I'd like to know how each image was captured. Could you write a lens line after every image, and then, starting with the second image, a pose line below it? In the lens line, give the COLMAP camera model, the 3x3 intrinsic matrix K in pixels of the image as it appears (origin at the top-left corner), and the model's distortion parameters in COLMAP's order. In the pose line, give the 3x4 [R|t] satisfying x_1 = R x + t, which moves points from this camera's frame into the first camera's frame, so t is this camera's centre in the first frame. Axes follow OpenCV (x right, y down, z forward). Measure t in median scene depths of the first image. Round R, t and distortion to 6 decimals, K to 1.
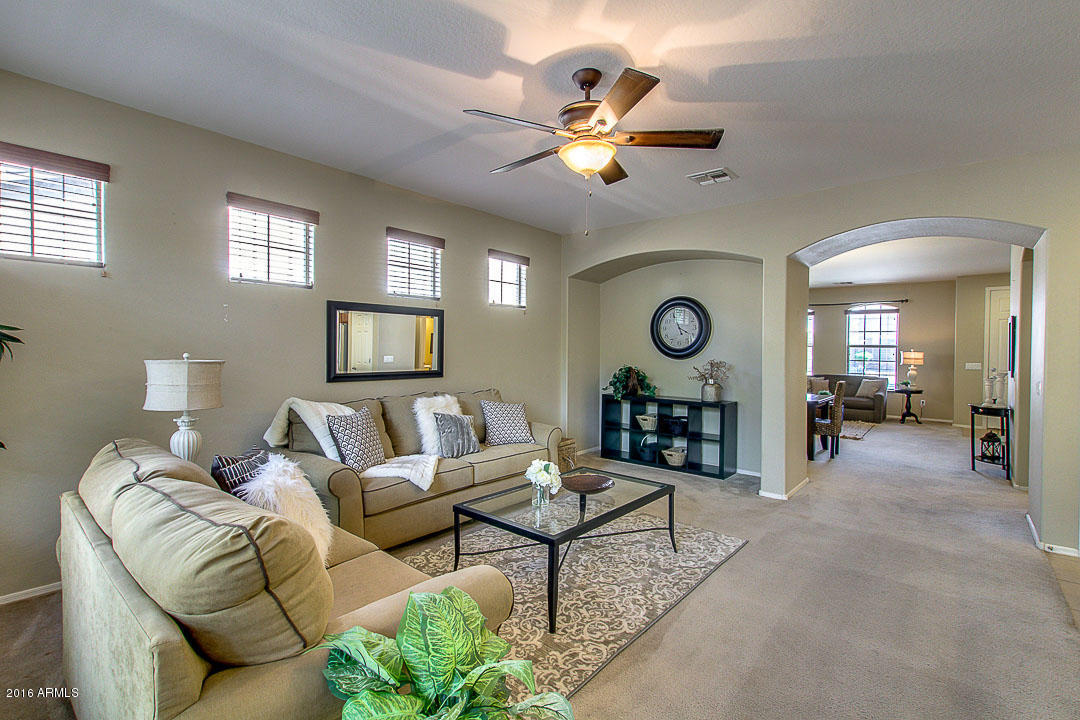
lens RADIAL K [[491.1, 0, 533.6], [0, 491.1, 354.8], [0, 0, 1]] dist [-0.001680, -0.000520]
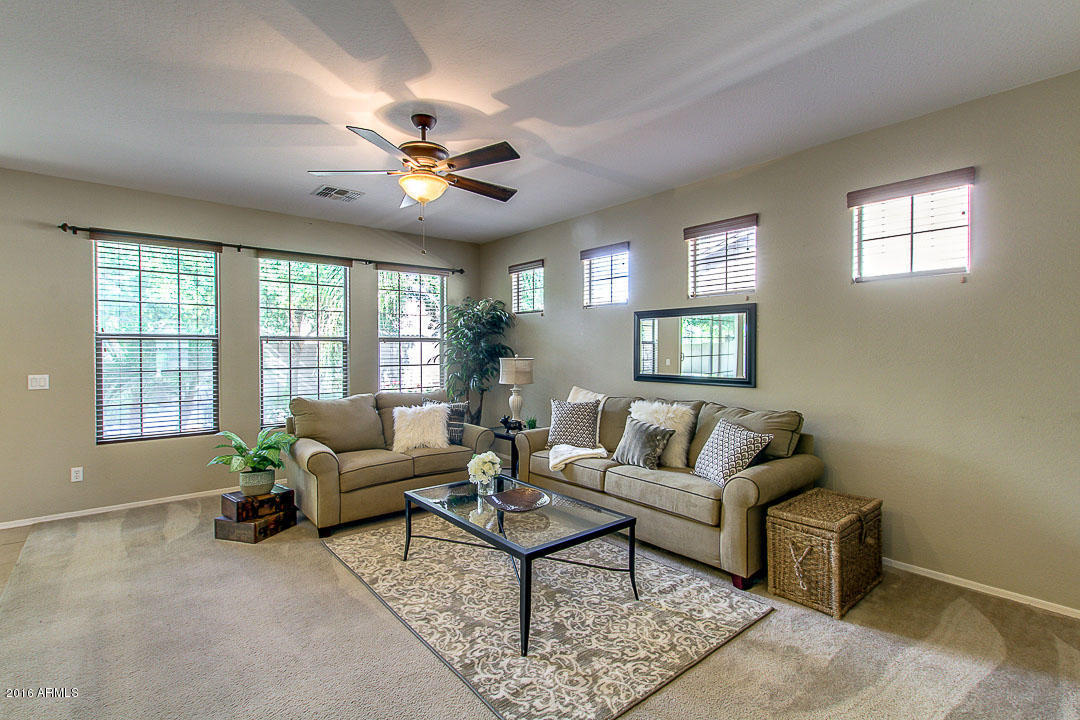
lens RADIAL K [[491.1, 0, 533.6], [0, 491.1, 354.8], [0, 0, 1]] dist [-0.001680, -0.000520]
pose [[-0.156143, 0.002746, -0.987731, 0.689488], [-0.010625, 0.999934, 0.004460, -0.007722], [0.987677, 0.011191, -0.156103, 0.810211]]
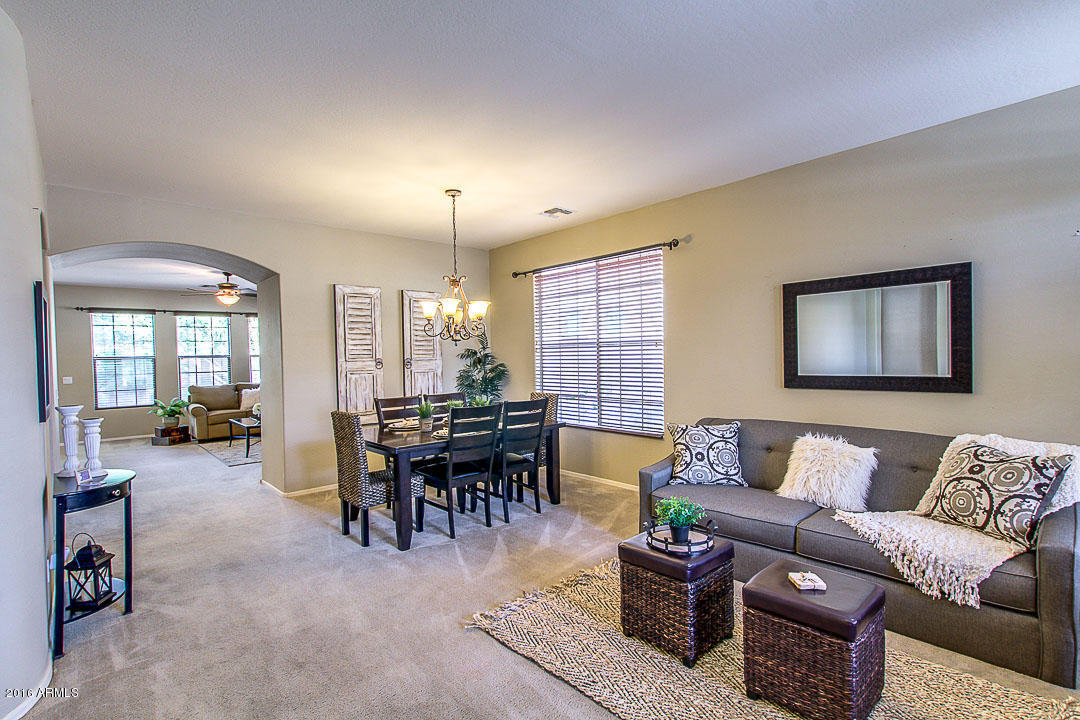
lens RADIAL K [[506.1, 0, 538.0], [0, 506.1, 365.0], [0, 0, 1]] dist [0.002784, -0.000461]
pose [[-0.119227, 0.013740, -0.992772, 1.593809], [0.011623, 0.999855, 0.012442, -0.009280], [0.992799, -0.010056, -0.119369, 1.741330]]
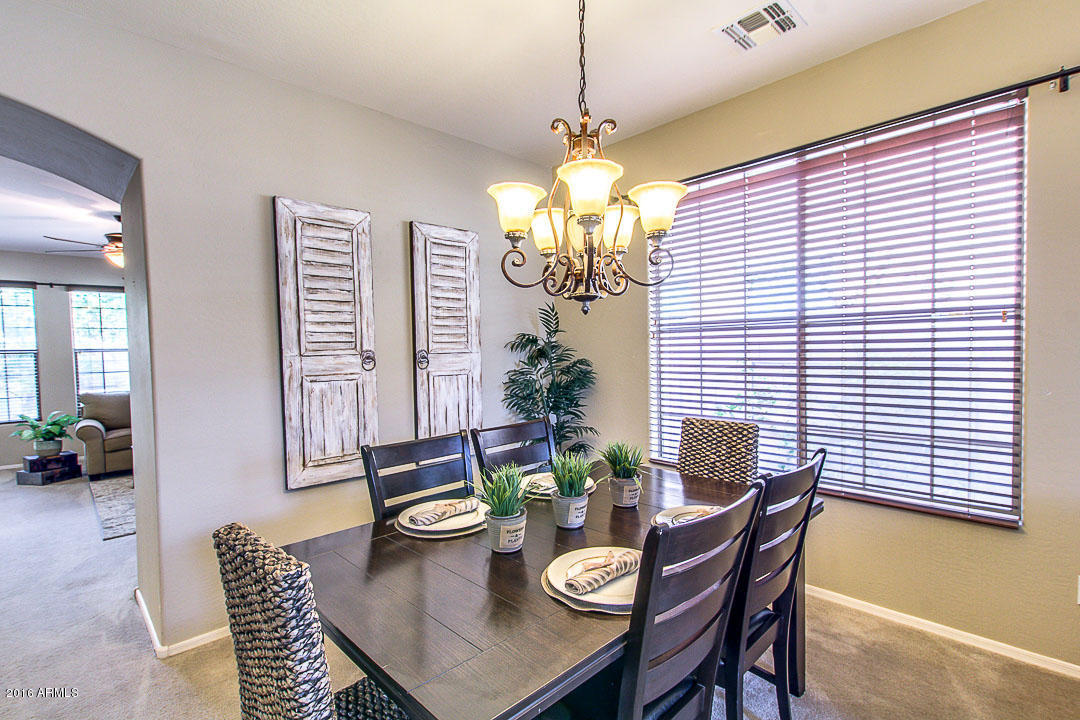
lens RADIAL K [[506.1, 0, 538.0], [0, 506.1, 365.0], [0, 0, 1]] dist [0.002784, -0.000461]
pose [[-0.087855, 0.026112, -0.995791, 1.067945], [0.014518, 0.999584, 0.024931, -0.008777], [0.996027, -0.012266, -0.088198, 1.495815]]
